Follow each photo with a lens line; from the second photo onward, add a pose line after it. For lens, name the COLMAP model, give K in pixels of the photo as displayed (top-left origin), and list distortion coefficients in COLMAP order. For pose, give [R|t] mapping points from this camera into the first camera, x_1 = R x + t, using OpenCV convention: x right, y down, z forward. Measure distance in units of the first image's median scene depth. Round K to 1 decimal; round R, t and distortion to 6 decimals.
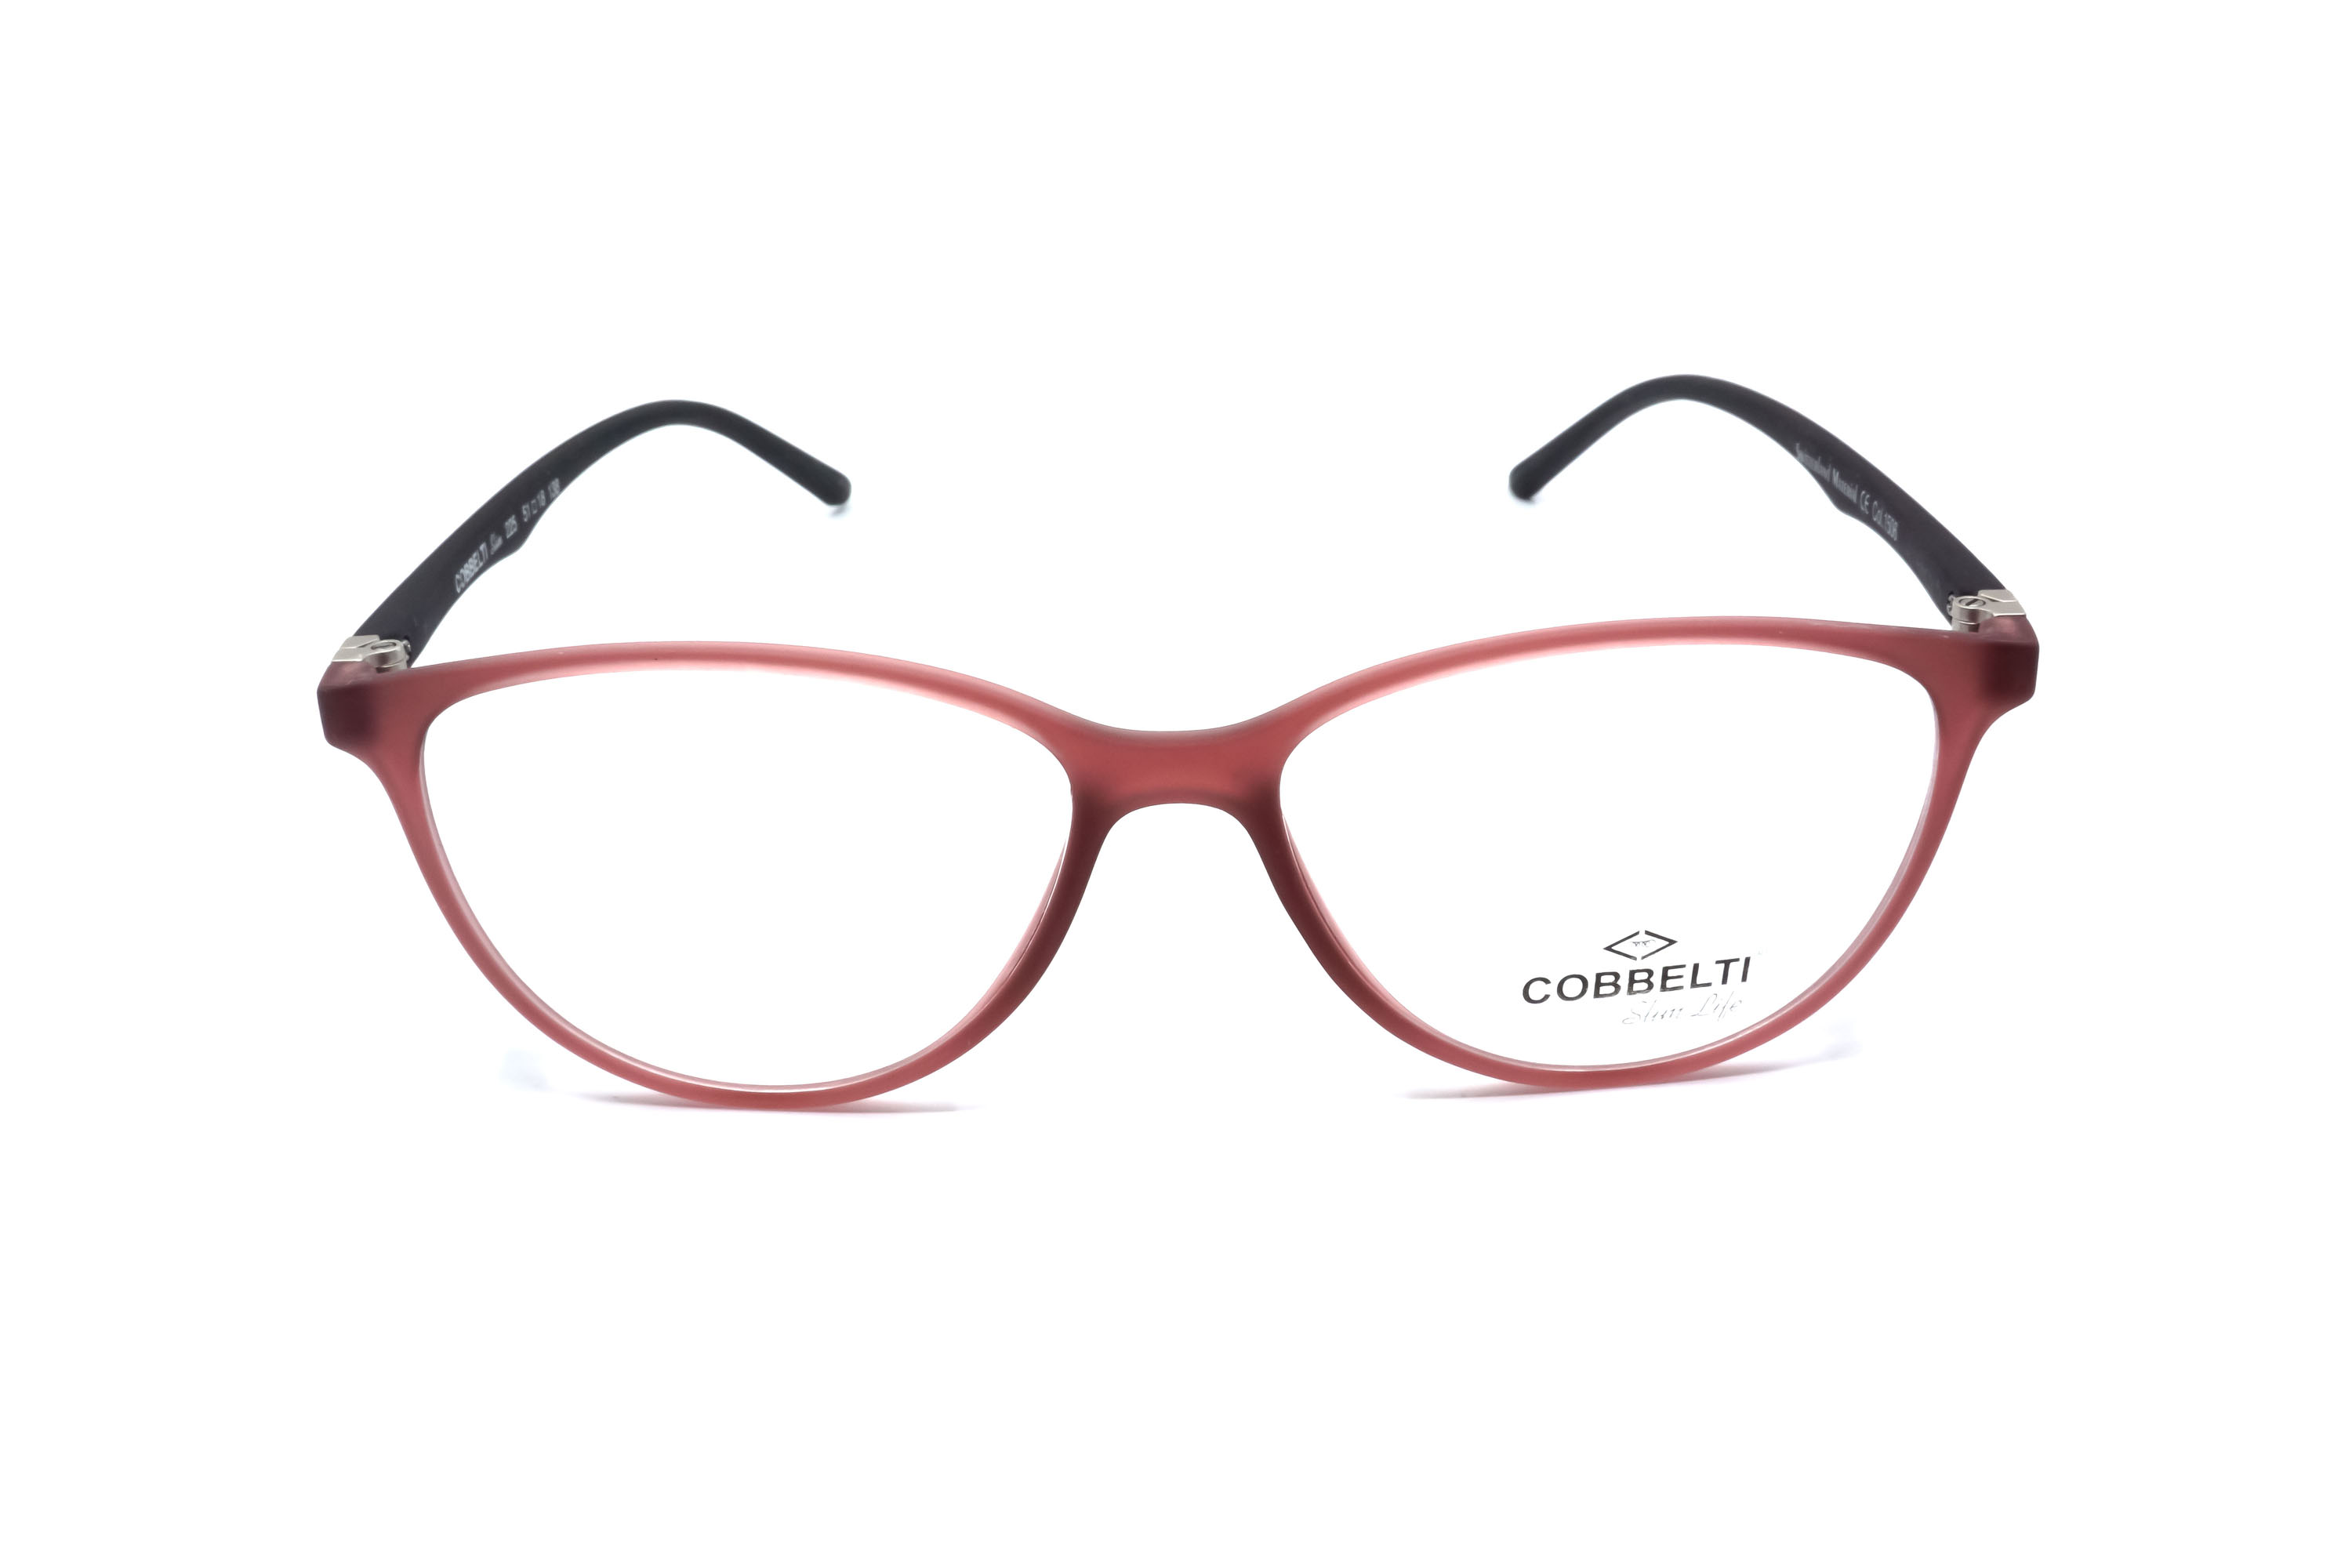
lens RADIAL K [[2660.7, 0, 1176.0], [0, 2660.7, 784.0], [0, 0, 1]] dist [0.015192, 0.045901]
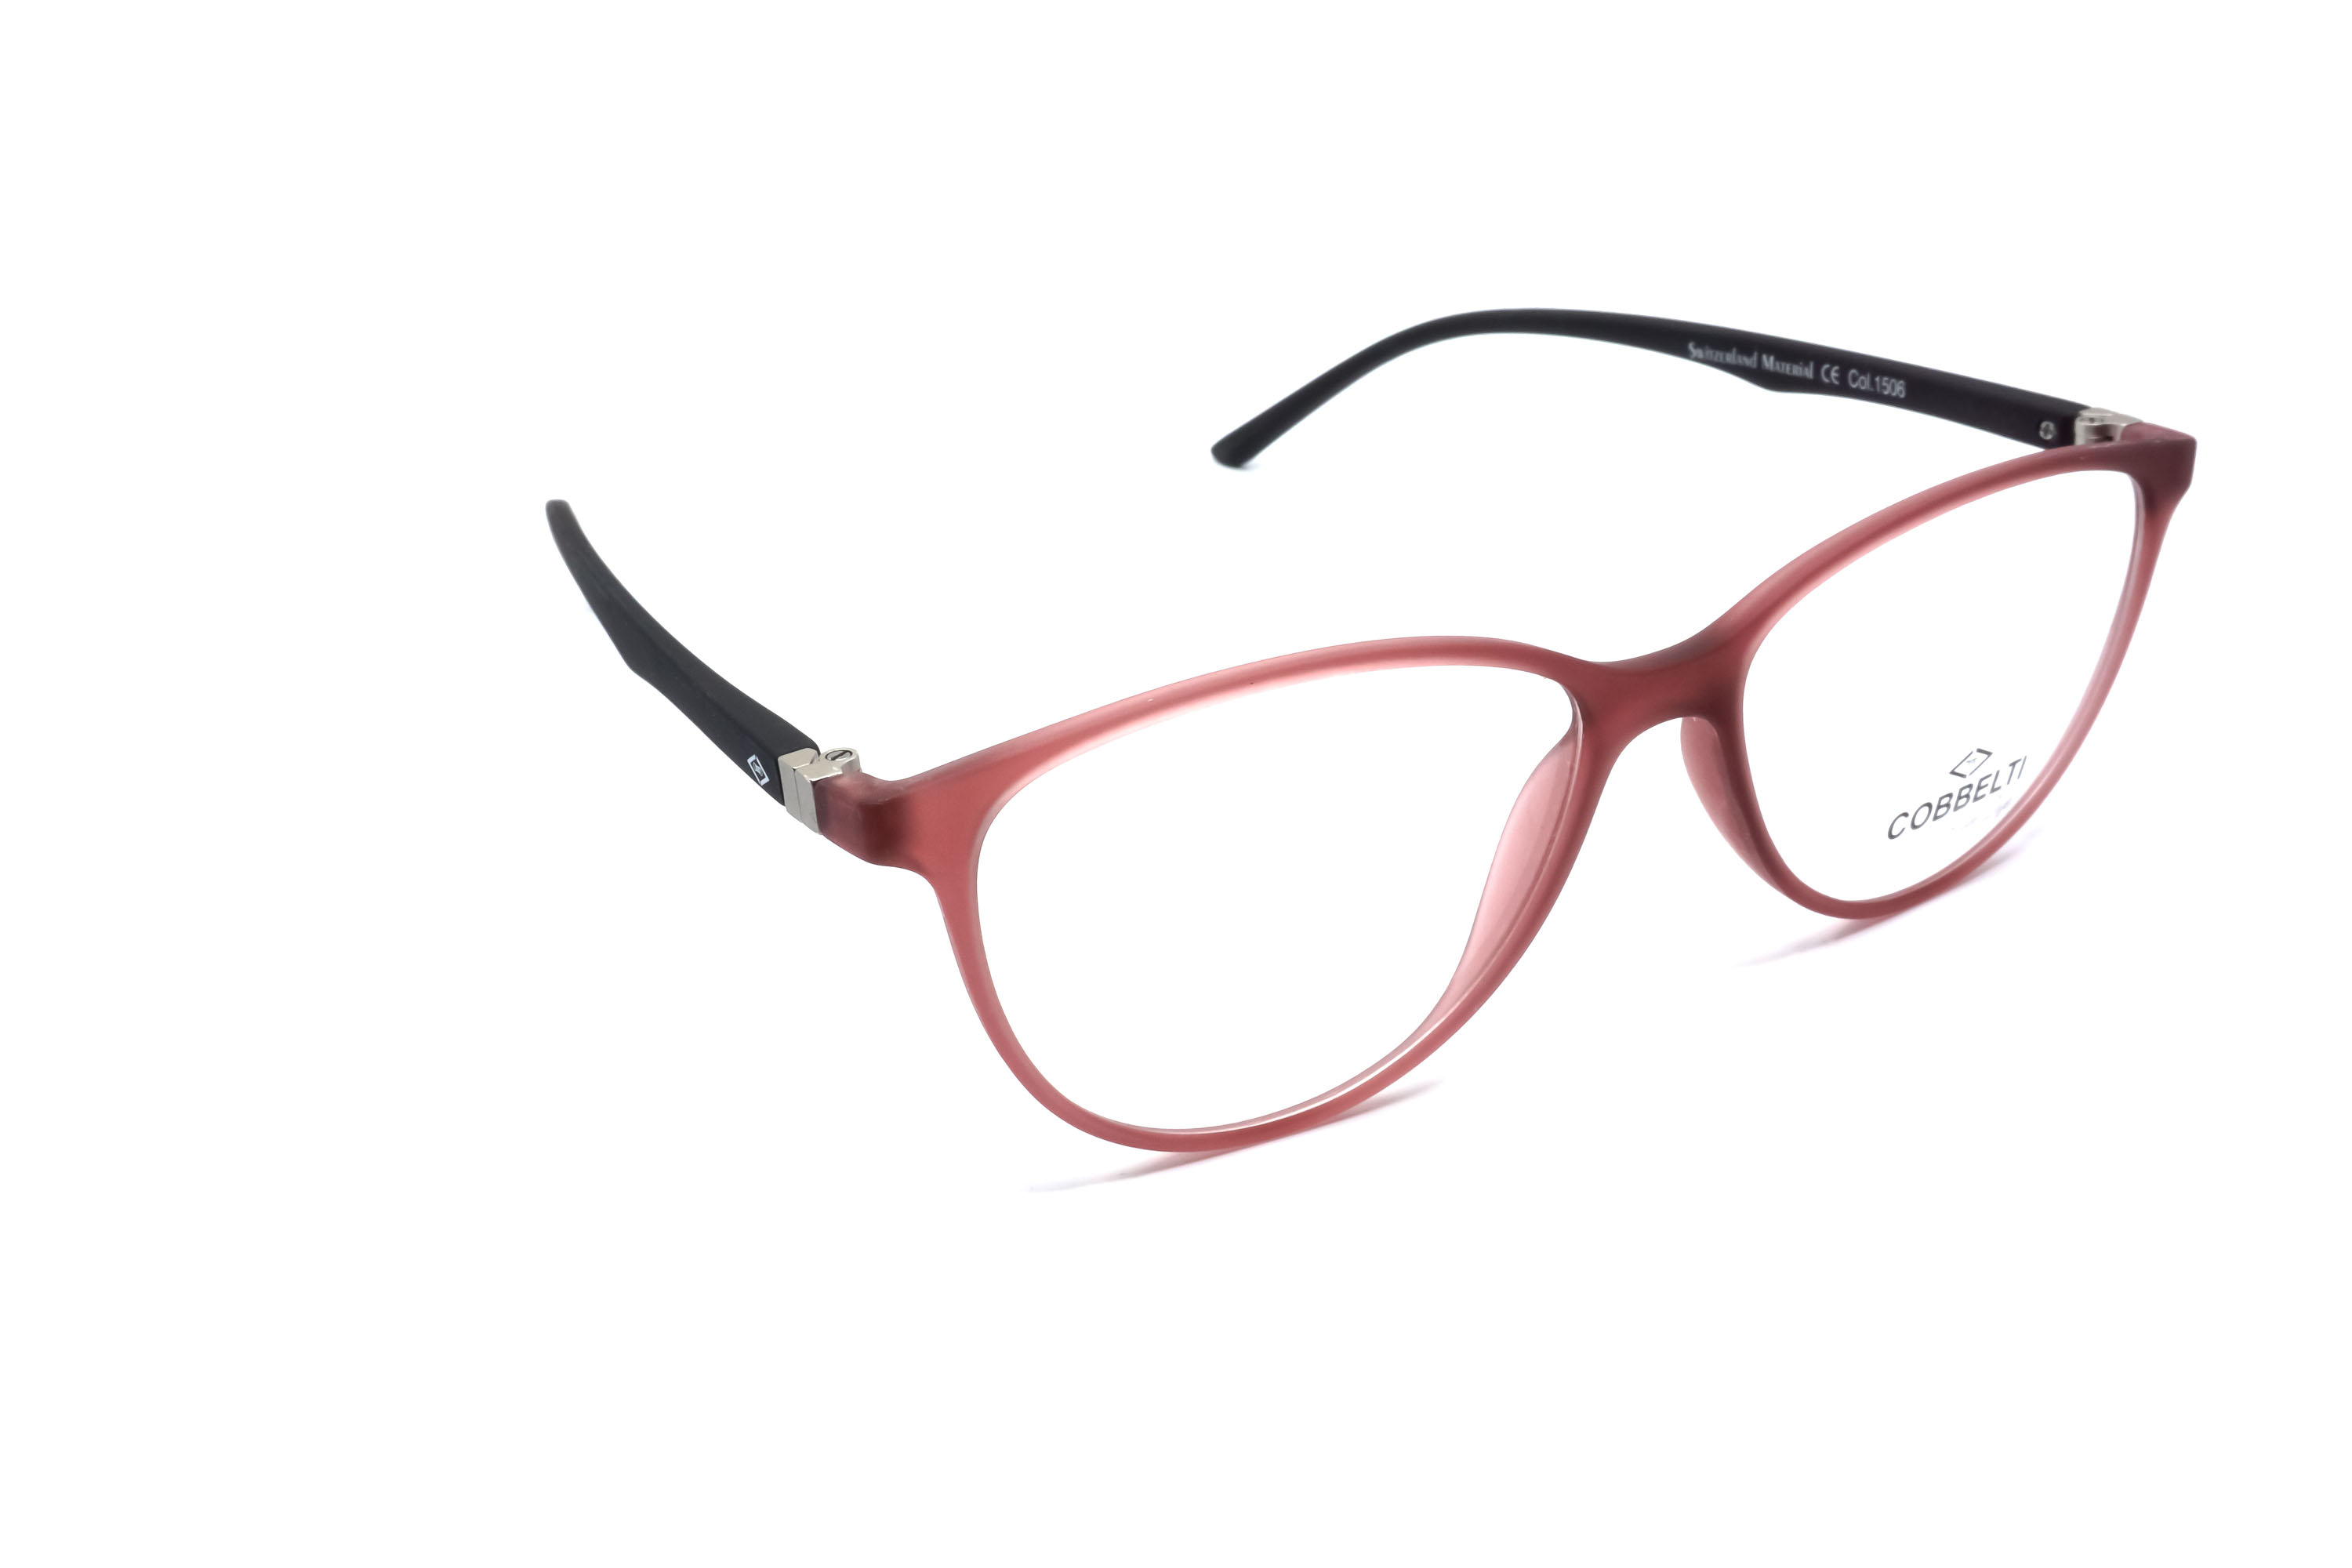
lens RADIAL K [[2660.7, 0, 1176.0], [0, 2660.7, 784.0], [0, 0, 1]] dist [0.015192, 0.045901]
pose [[0.867601, -0.225168, 0.443359, -0.609948], [0.233024, 0.971747, 0.037519, -0.050719], [-0.439281, 0.070762, 0.895559, 0.137818]]
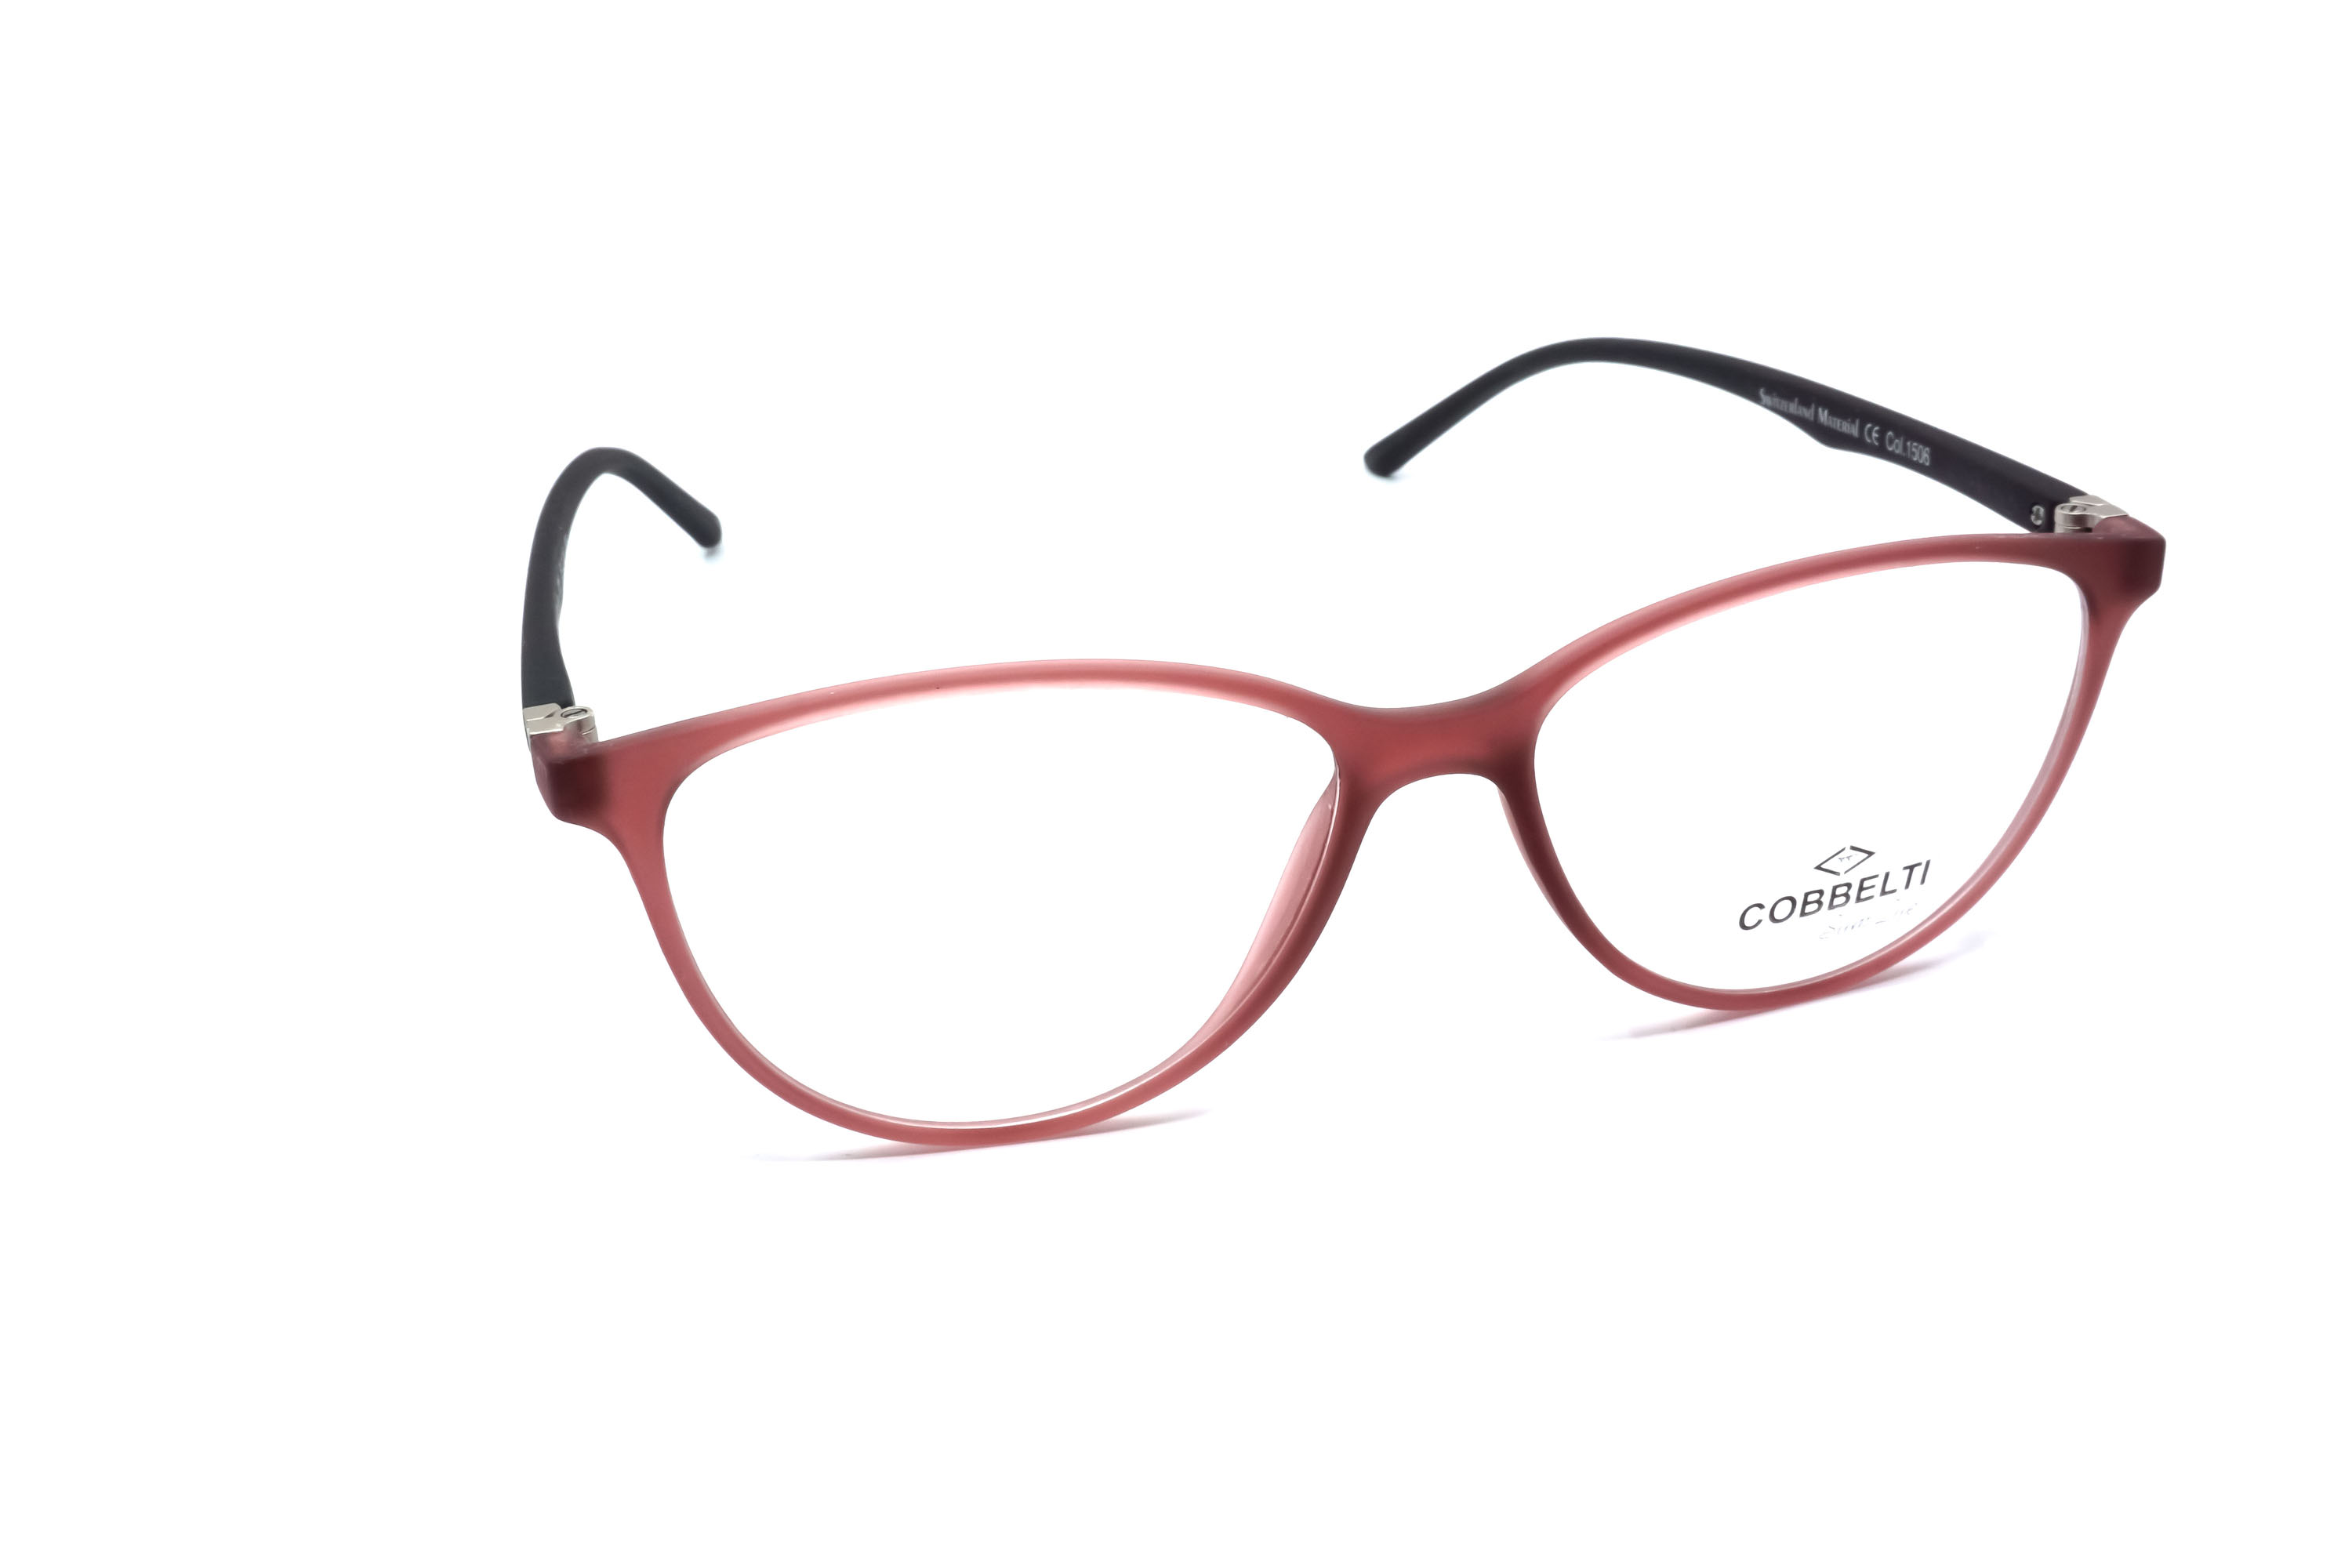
lens RADIAL K [[2660.7, 0, 1176.0], [0, 2660.7, 784.0], [0, 0, 1]] dist [0.015192, 0.045901]
pose [[0.966518, -0.118096, 0.227806, -0.312920], [0.120337, 0.992725, 0.004079, -0.005501], [-0.226630, 0.023471, 0.973698, 0.033667]]
